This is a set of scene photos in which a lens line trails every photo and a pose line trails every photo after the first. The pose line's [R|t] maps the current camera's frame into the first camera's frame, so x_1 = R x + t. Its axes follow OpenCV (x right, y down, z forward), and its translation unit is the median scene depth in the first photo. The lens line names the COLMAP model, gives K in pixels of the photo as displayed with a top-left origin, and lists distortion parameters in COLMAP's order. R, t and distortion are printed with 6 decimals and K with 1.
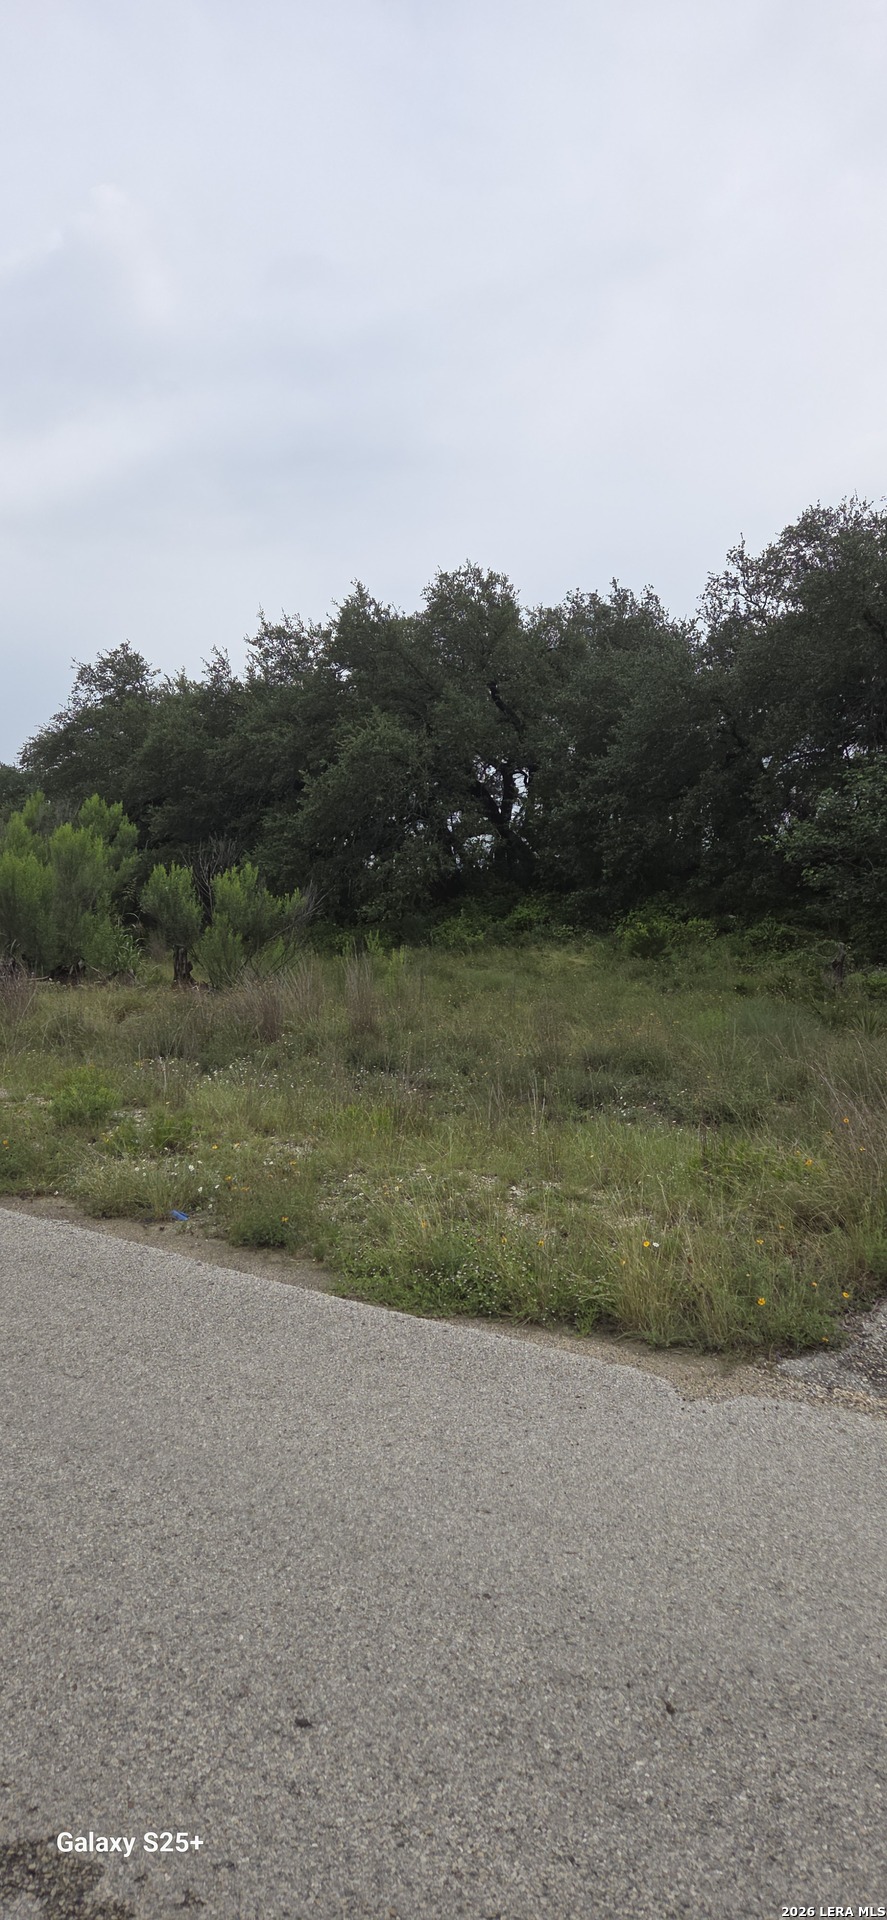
lens RADIAL K [[1286.5, 0, 443.5], [0, 1286.5, 960.0], [0, 0, 1]] dist [0.072627, -0.001999]
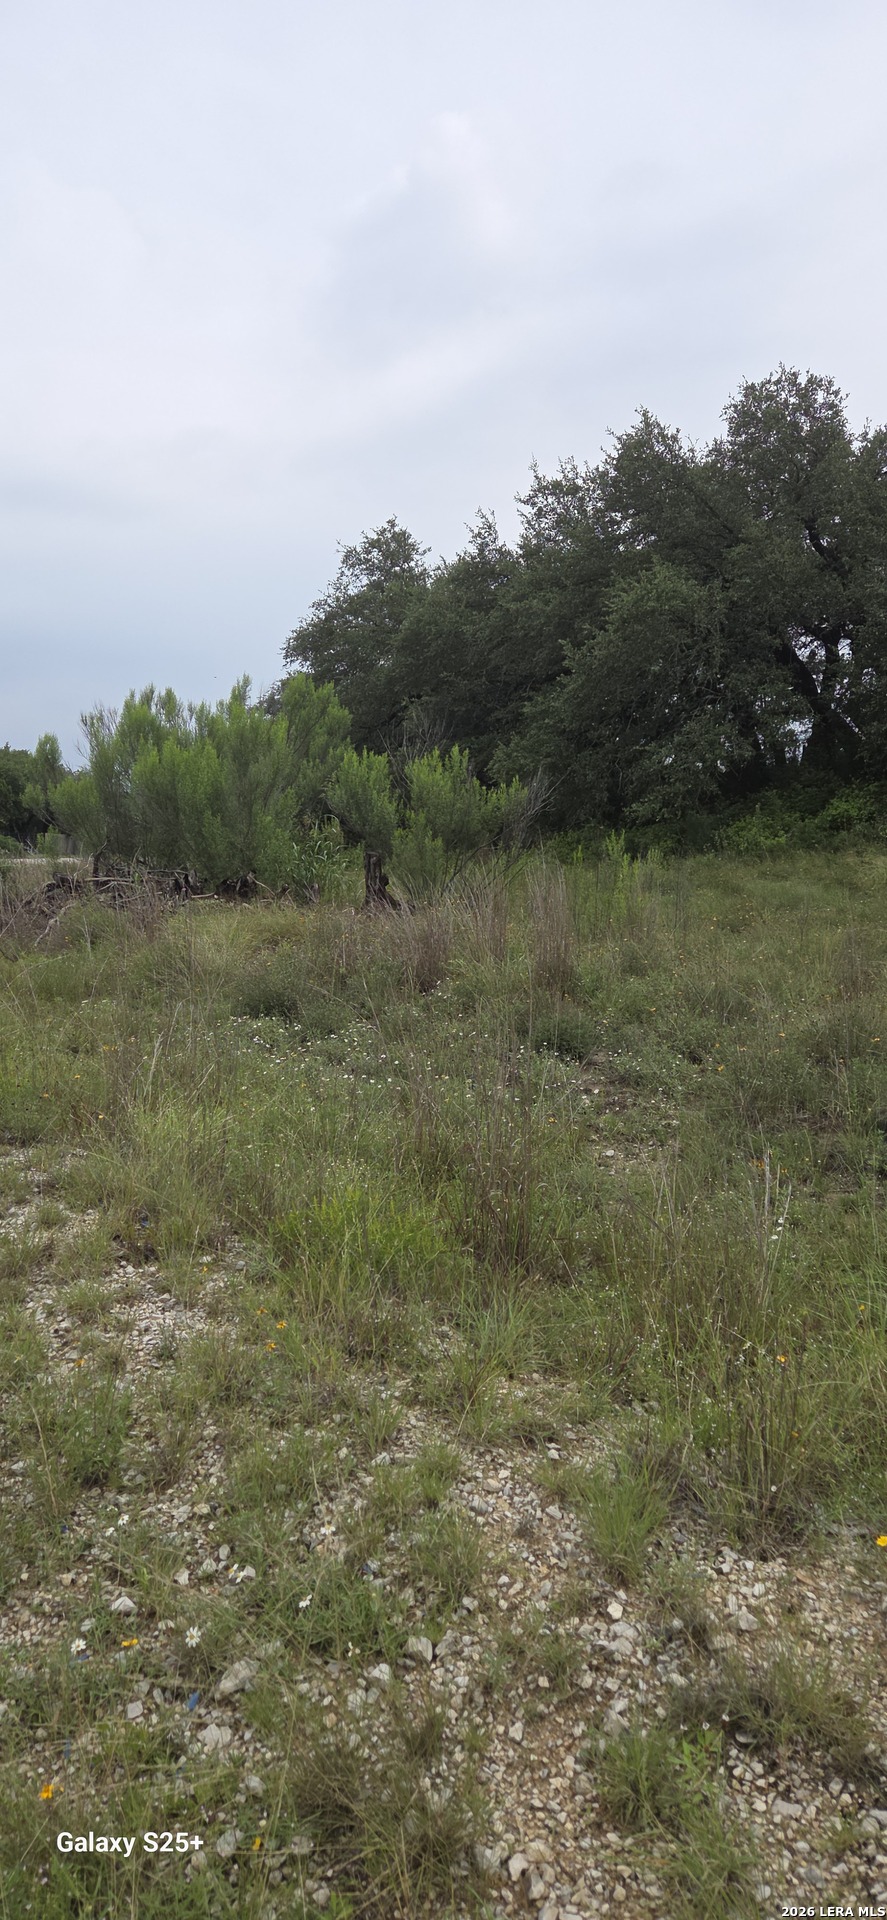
lens RADIAL K [[1286.5, 0, 443.5], [0, 1286.5, 960.0], [0, 0, 1]] dist [0.072627, -0.001999]
pose [[0.969503, 0.011596, -0.244806, 0.019767], [0.005758, 0.997527, 0.070053, -0.000763], [0.245013, -0.069326, 0.967038, 0.150487]]
